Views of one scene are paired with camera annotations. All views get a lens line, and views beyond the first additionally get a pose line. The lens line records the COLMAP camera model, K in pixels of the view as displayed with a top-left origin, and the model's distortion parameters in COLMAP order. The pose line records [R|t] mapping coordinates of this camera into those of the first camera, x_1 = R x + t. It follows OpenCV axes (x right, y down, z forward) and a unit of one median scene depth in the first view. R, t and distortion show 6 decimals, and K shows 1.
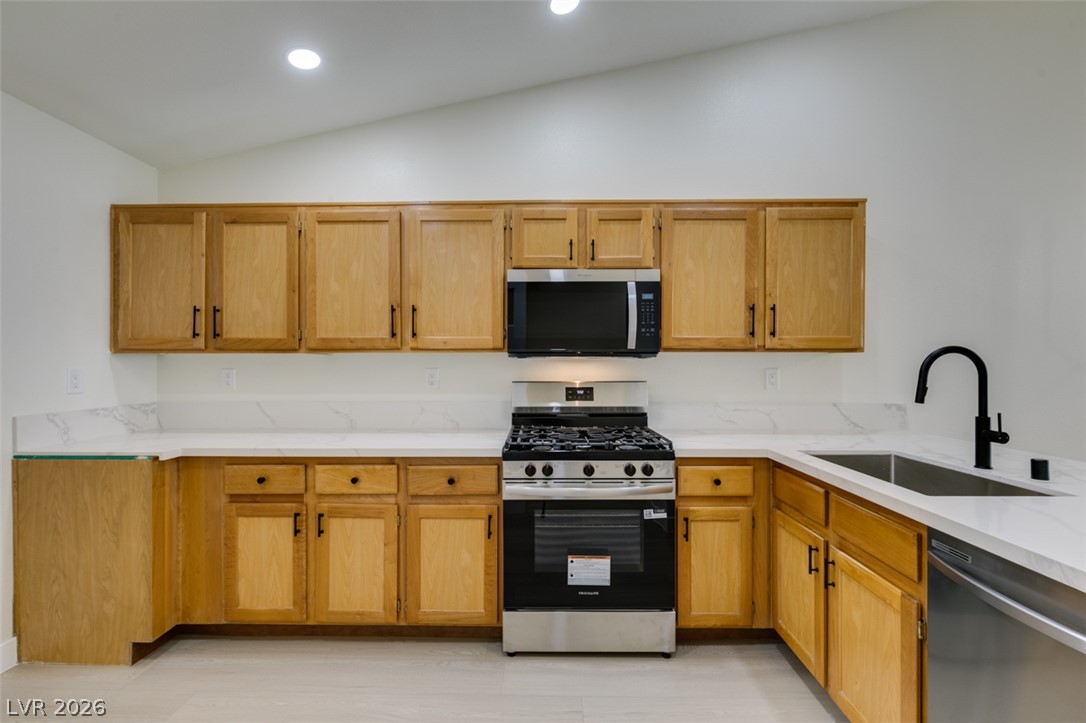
lens RADIAL K [[485.2, 0, 540.9], [0, 485.2, 366.0], [0, 0, 1]] dist [-0.001928, -0.000319]
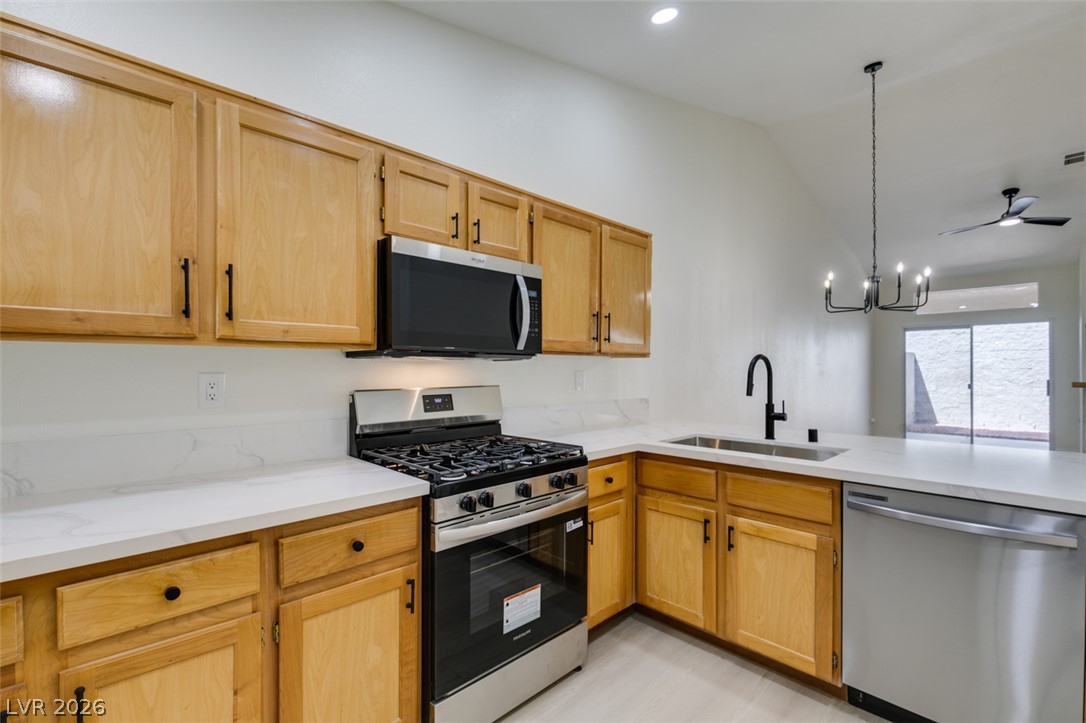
lens RADIAL K [[486.9, 0, 541.6], [0, 486.9, 370.4], [0, 0, 1]] dist [-0.001903, -0.000992]
pose [[0.701806, -0.003018, 0.712362, -0.421296], [0.001206, 0.999995, 0.003049, 0.000507], [-0.712367, -0.001281, 0.701806, 0.324932]]
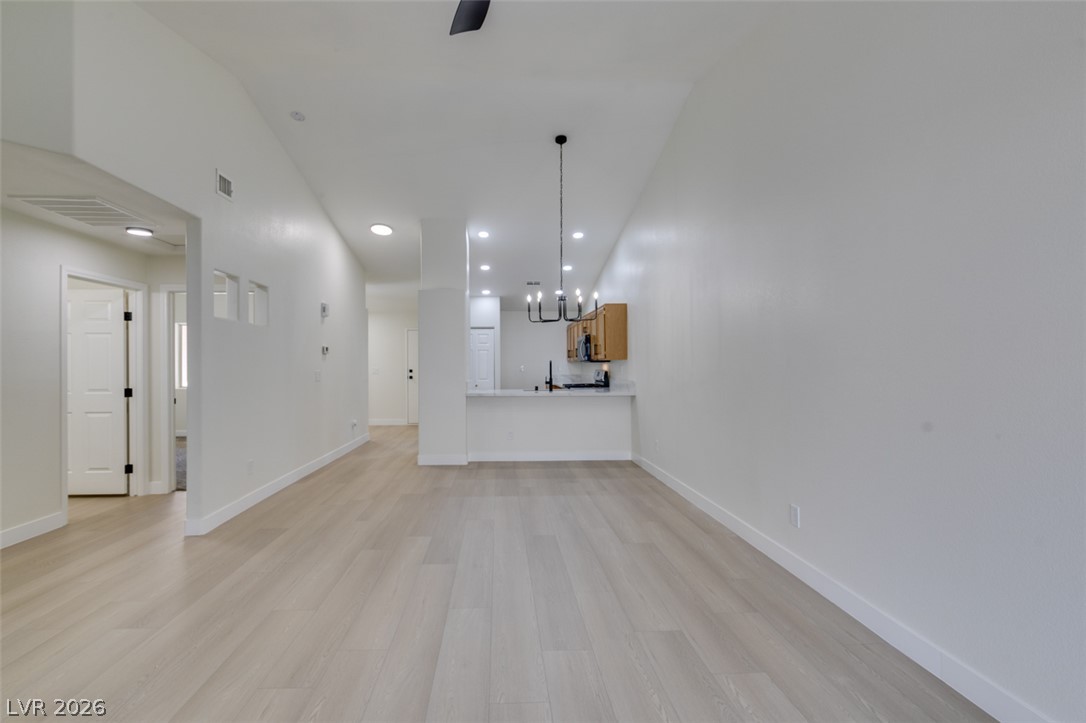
lens RADIAL K [[504.1, 0, 517.6], [0, 504.1, 364.3], [0, 0, 1]] dist [-0.002805, -0.000630]
pose [[0.056287, -0.001460, -0.998414, 3.497412], [0.003667, 0.999992, -0.001255, -0.002121], [0.998408, -0.003590, 0.056292, 0.349196]]
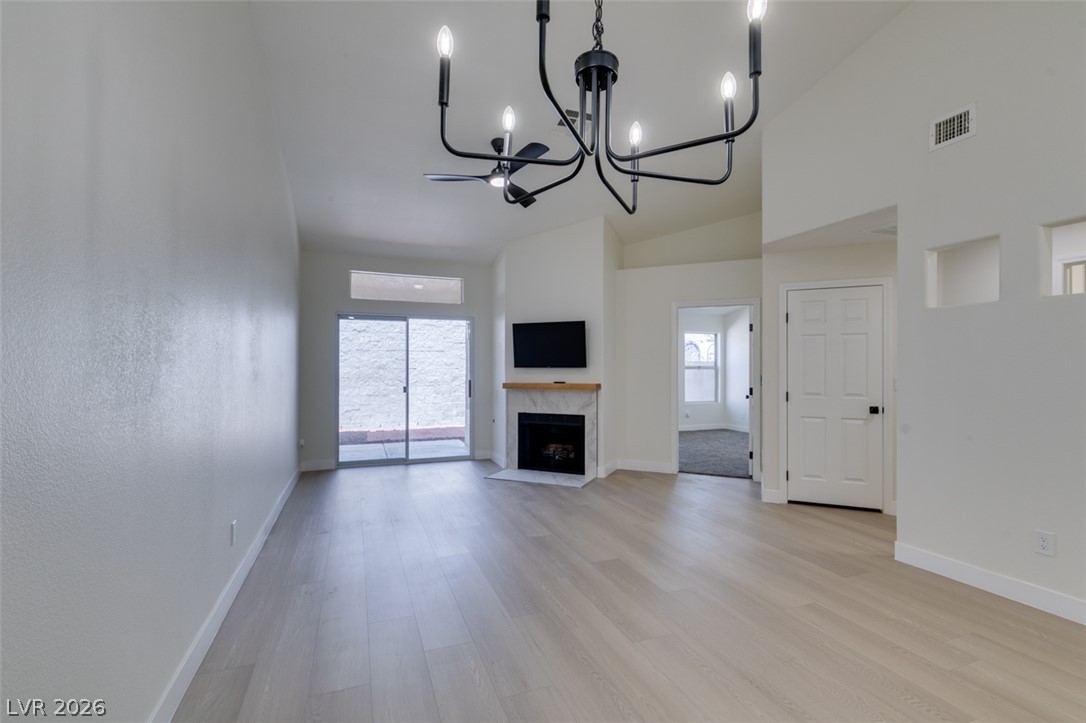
lens RADIAL K [[486.9, 0, 541.6], [0, 486.9, 370.4], [0, 0, 1]] dist [-0.001903, -0.000992]
pose [[-0.376913, -0.004639, 0.926237, 1.002689], [-0.003990, 0.999986, 0.003385, -0.000690], [-0.926240, -0.002420, -0.376927, 0.874245]]
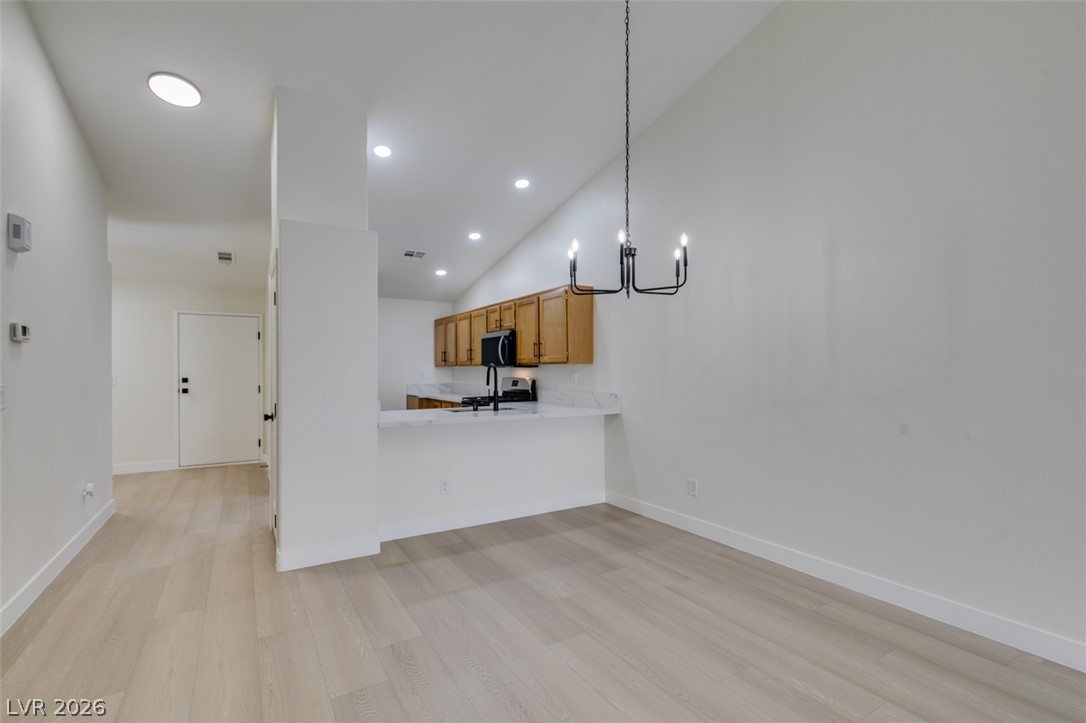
lens RADIAL K [[486.9, 0, 541.6], [0, 486.9, 370.4], [0, 0, 1]] dist [-0.001903, -0.000992]
pose [[0.539948, -0.000425, -0.841698, 2.258216], [0.000728, 1.000000, -0.000038, -0.002534], [0.841698, -0.000593, 0.539949, -0.135937]]
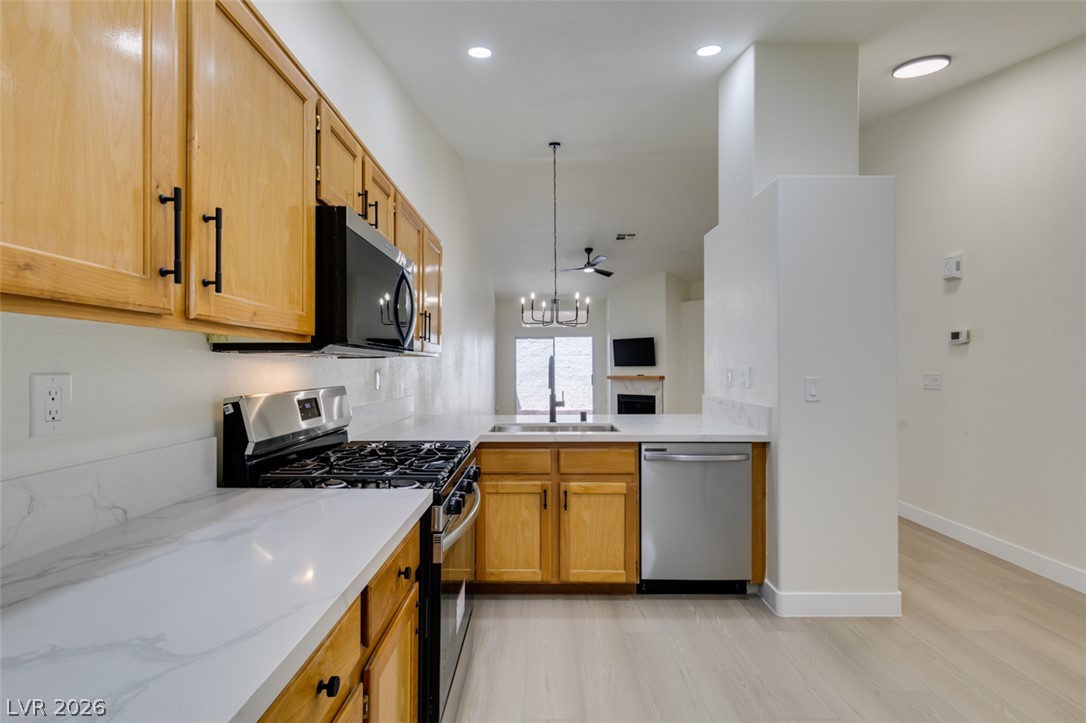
lens RADIAL K [[484.2, 0, 540.5], [0, 484.2, 364.3], [0, 0, 1]] dist [-0.000033, -0.000348]
pose [[-0.018396, 0.006580, 0.999809, -0.658240], [0.002679, 0.999975, -0.006532, 0.001795], [-0.999827, 0.002559, -0.018413, 0.755678]]
